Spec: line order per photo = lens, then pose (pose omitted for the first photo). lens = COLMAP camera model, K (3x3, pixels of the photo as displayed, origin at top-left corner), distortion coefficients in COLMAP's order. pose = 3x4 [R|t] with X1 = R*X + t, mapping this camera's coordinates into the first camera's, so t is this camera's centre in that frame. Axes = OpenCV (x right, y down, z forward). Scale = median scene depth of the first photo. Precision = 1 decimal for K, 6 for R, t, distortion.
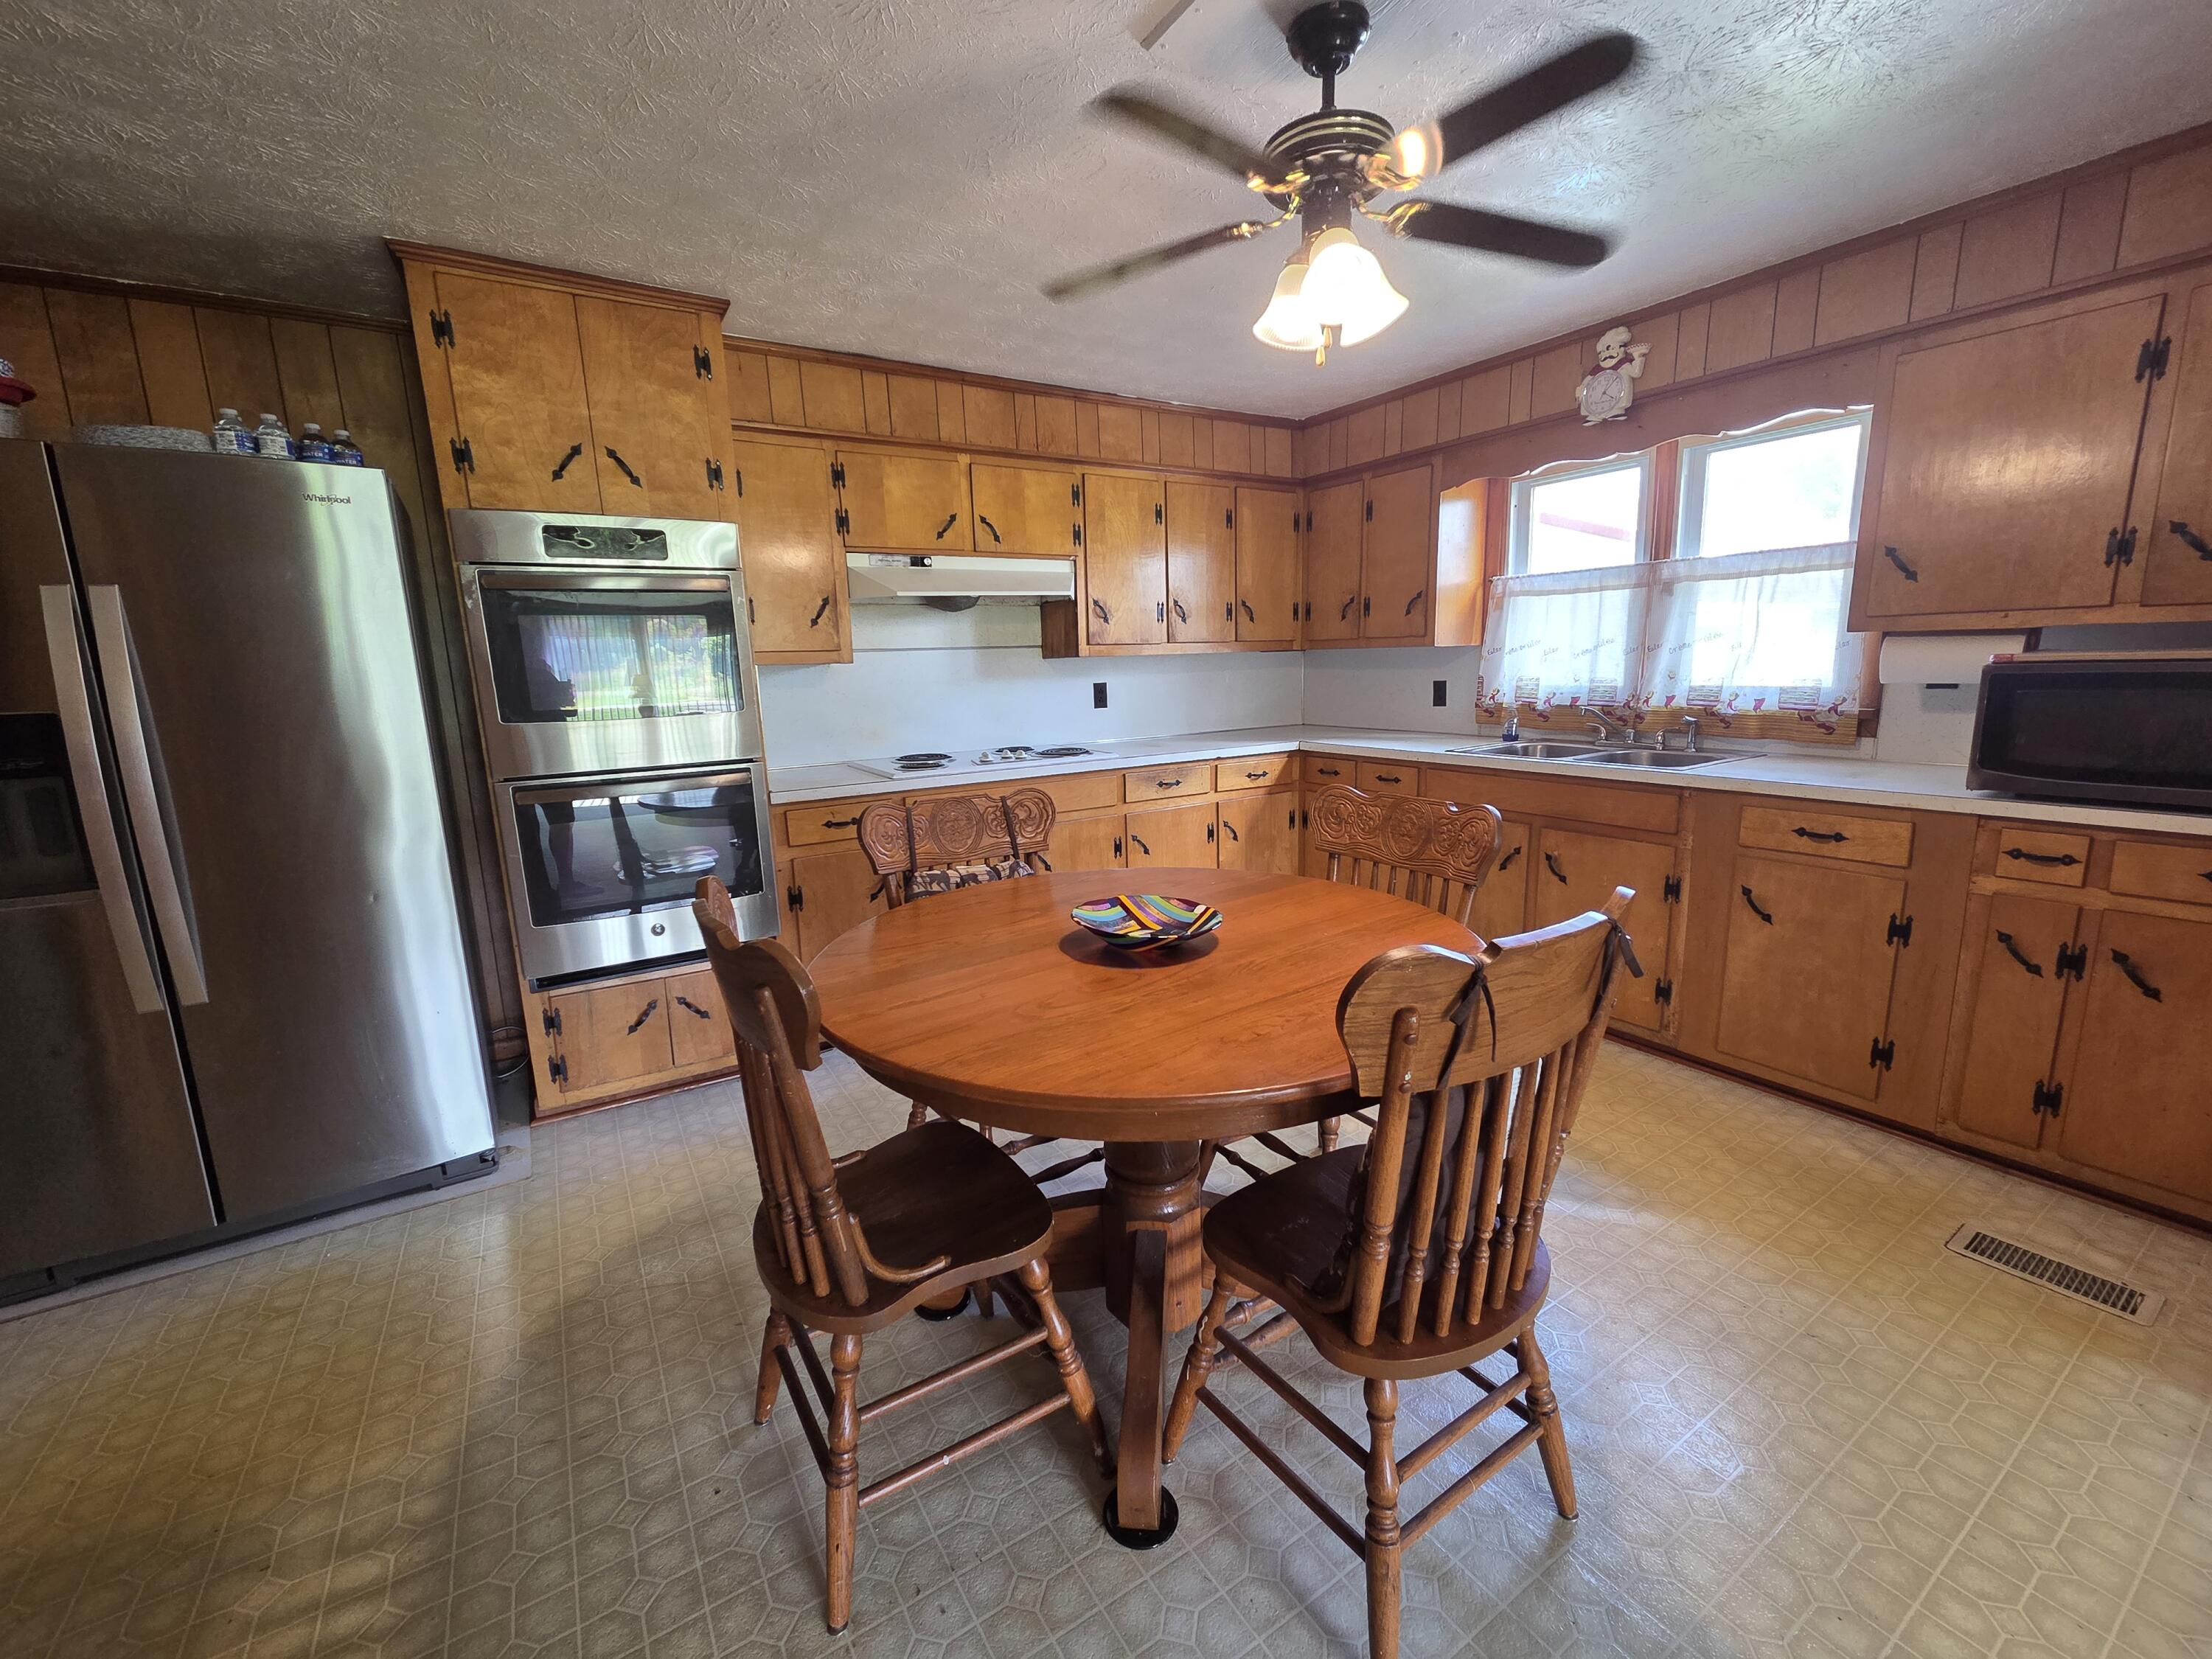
lens RADIAL K [[901.9, 0, 1110.6], [0, 901.9, 823.2], [0, 0, 1]] dist [0.006871, -0.001792]
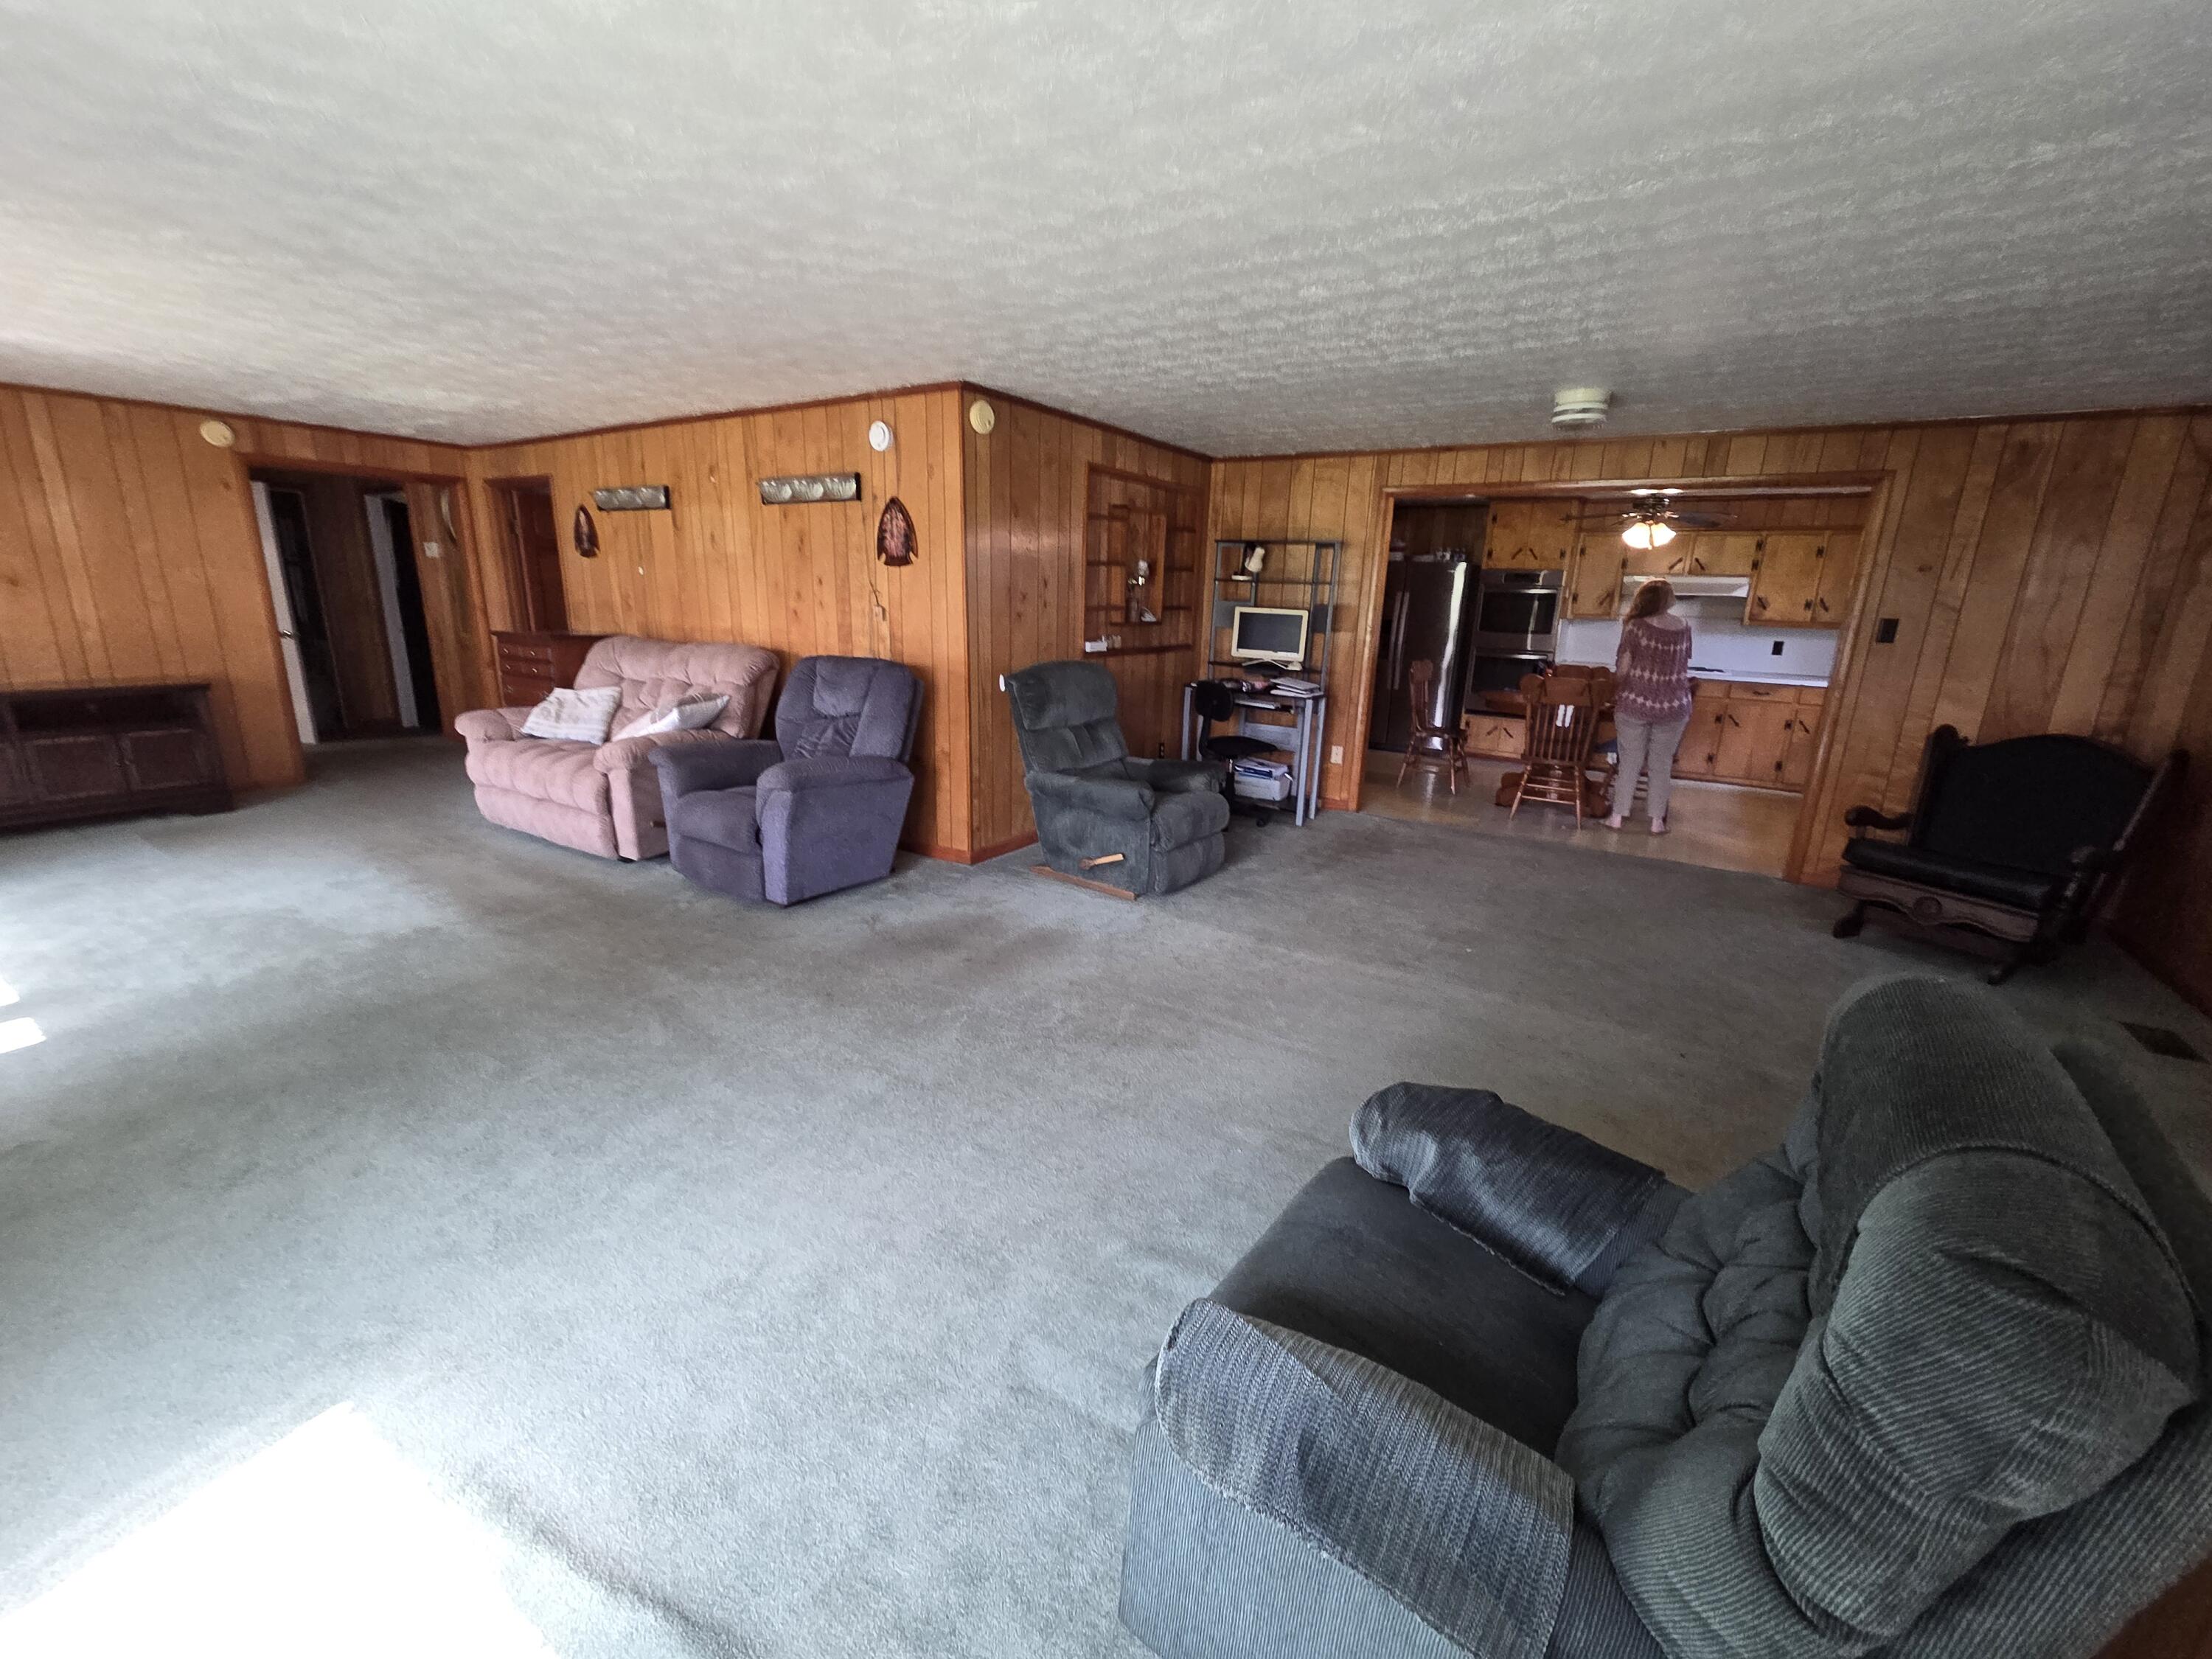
lens RADIAL K [[901.9, 0, 1116.5], [0, 901.9, 823.1], [0, 0, 1]] dist [0.006871, -0.001792]
pose [[0.421295, 0.267273, -0.866646, 1.296487], [-0.204130, 0.959014, 0.196527, 0.131033], [0.883652, 0.094112, 0.458587, -1.164278]]
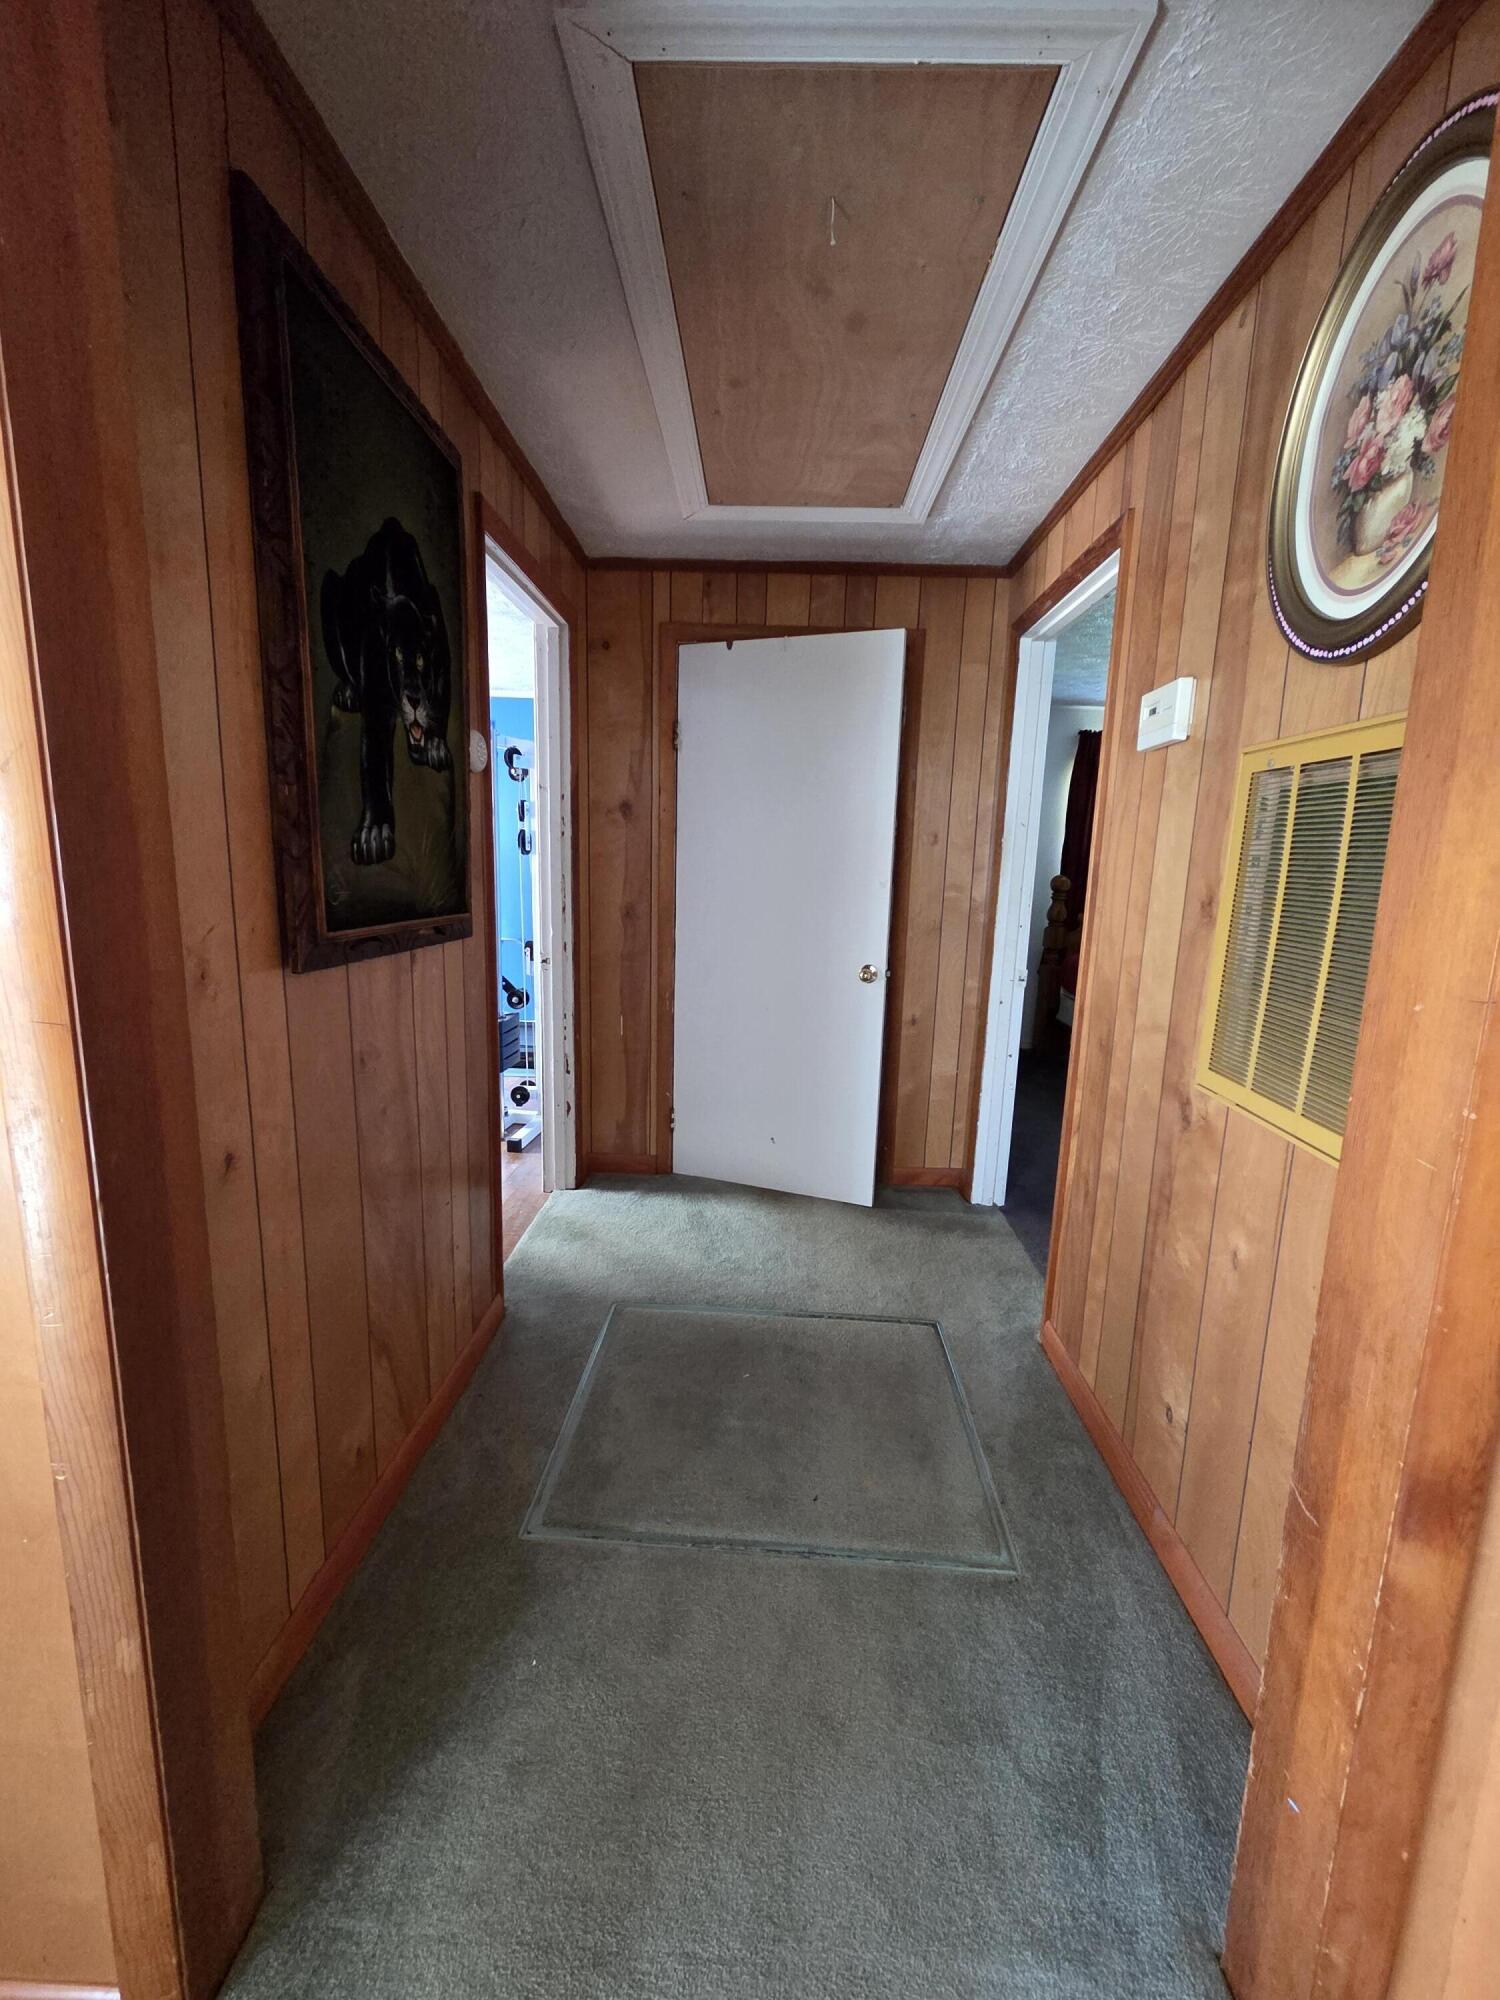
lens RADIAL K [[815.5, 0, 747.9], [0, 815.5, 997.0], [0, 0, 1]] dist [0.006871, -0.001792]
pose [[-0.568215, 0.153843, -0.808372, -0.765856], [-0.161296, 0.942488, 0.292744, 0.304592], [0.806917, 0.296729, -0.510721, -1.557254]]
